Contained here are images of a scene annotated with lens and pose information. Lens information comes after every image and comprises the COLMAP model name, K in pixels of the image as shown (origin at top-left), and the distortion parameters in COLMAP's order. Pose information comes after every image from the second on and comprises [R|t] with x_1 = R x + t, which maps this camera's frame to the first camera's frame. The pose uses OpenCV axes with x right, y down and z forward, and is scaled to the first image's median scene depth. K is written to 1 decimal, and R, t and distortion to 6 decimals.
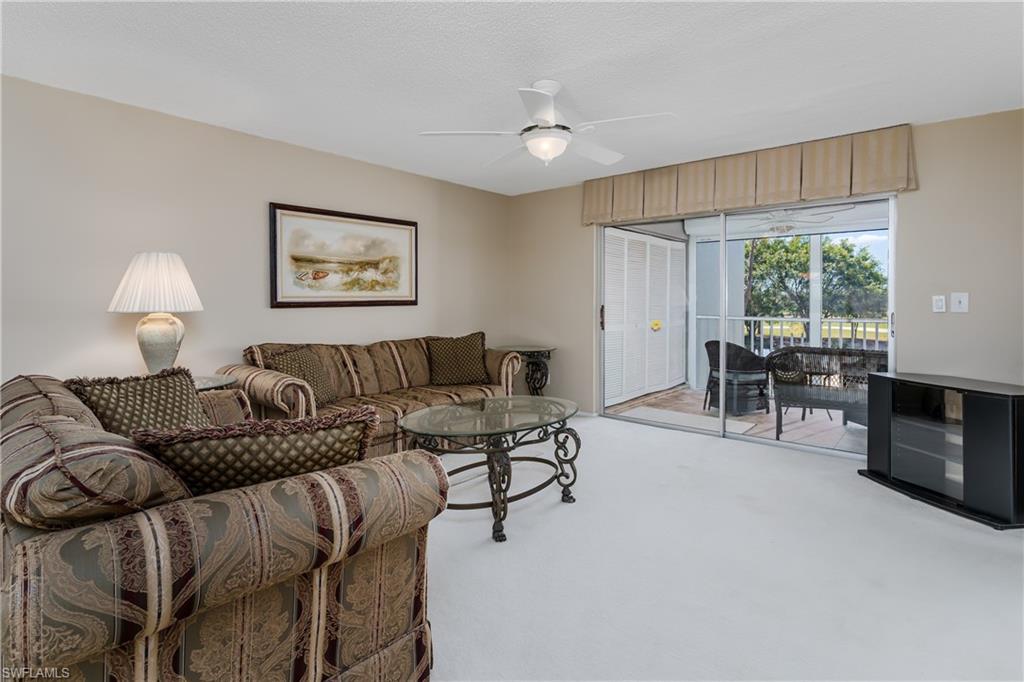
lens RADIAL K [[514.2, 0, 518.5], [0, 514.2, 296.2], [0, 0, 1]] dist [-0.001230, 0.000831]
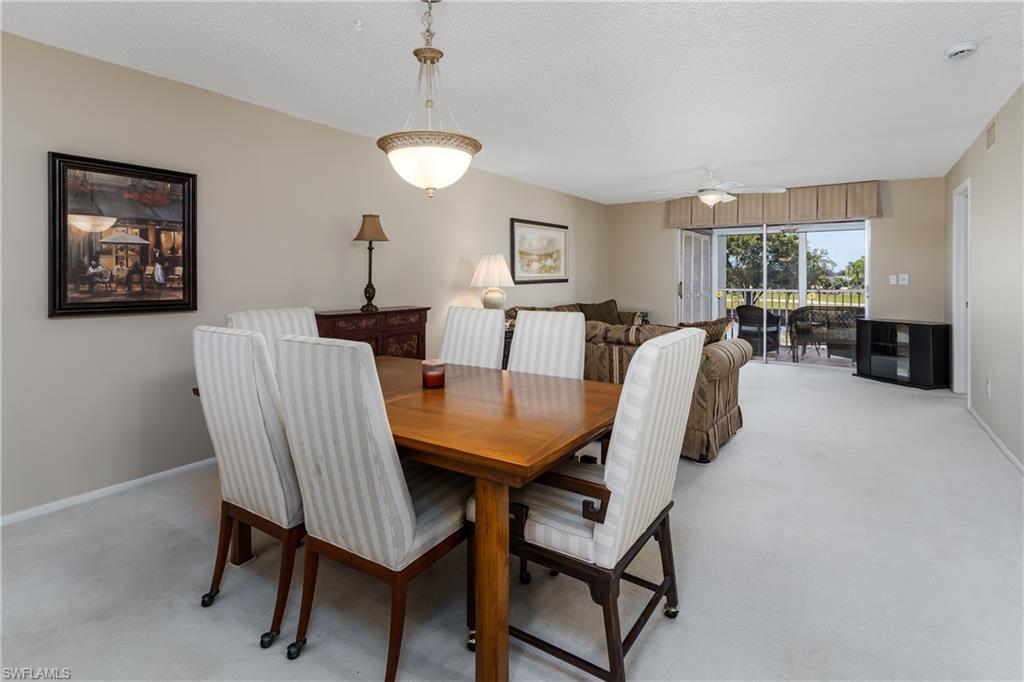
lens RADIAL K [[514.2, 0, 522.5], [0, 514.2, 279.9], [0, 0, 1]] dist [-0.001230, 0.000831]
pose [[0.992936, -0.002422, 0.118623, -0.534483], [0.000161, 0.999818, 0.019072, -0.017725], [-0.118647, -0.018918, 0.992756, -0.492109]]
